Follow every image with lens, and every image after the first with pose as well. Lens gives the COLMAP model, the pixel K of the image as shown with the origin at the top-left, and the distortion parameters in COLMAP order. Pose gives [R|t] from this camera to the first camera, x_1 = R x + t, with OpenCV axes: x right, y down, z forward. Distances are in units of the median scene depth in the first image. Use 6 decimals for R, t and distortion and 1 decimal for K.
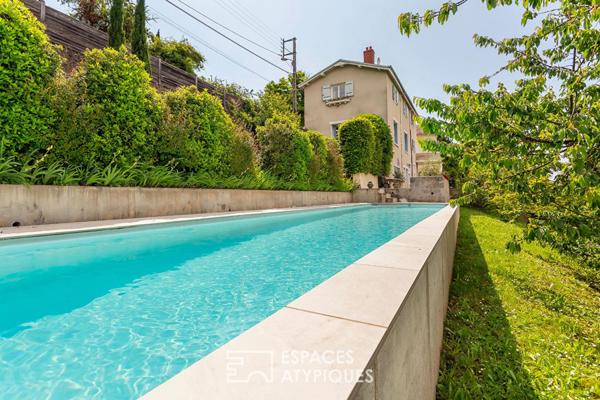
lens RADIAL K [[290.6, 0, 301.8], [0, 290.6, 182.4], [0, 0, 1]] dist [0.004484, 0.001848]
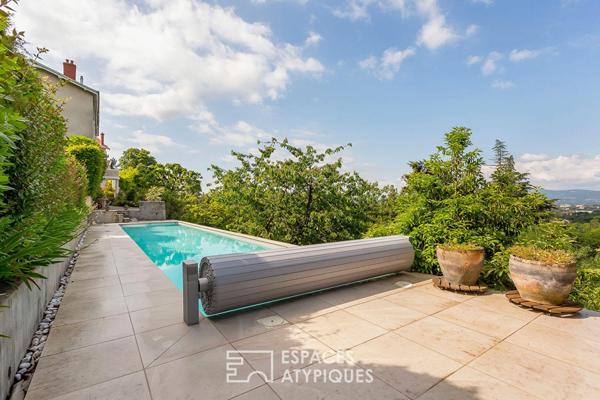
lens RADIAL K [[290.6, 0, 298.9], [0, 290.6, 199.6], [0, 0, 1]] dist [0.004484, 0.001848]
pose [[0.414741, 0.015007, 0.909816, -0.325311], [-0.045425, 0.998959, 0.004230, -0.043812], [-0.908805, -0.043083, 0.414991, -0.106810]]
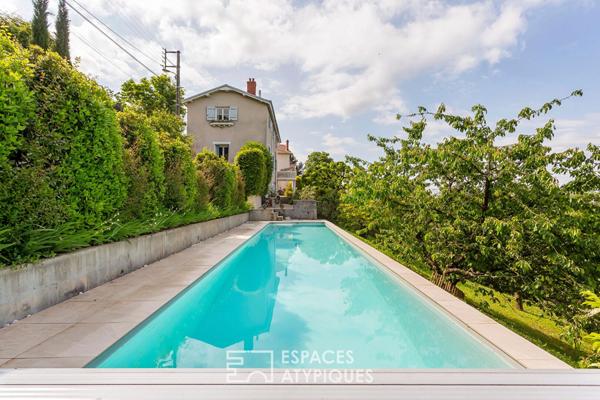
lens RADIAL K [[290.6, 0, 296.1], [0, 290.6, 204.8], [0, 0, 1]] dist [0.004484, 0.001848]
pose [[0.871049, 0.002754, 0.491189, -0.167655], [-0.032179, 0.998156, 0.051469, -0.044512], [-0.490142, -0.060638, 0.869531, -0.083947]]
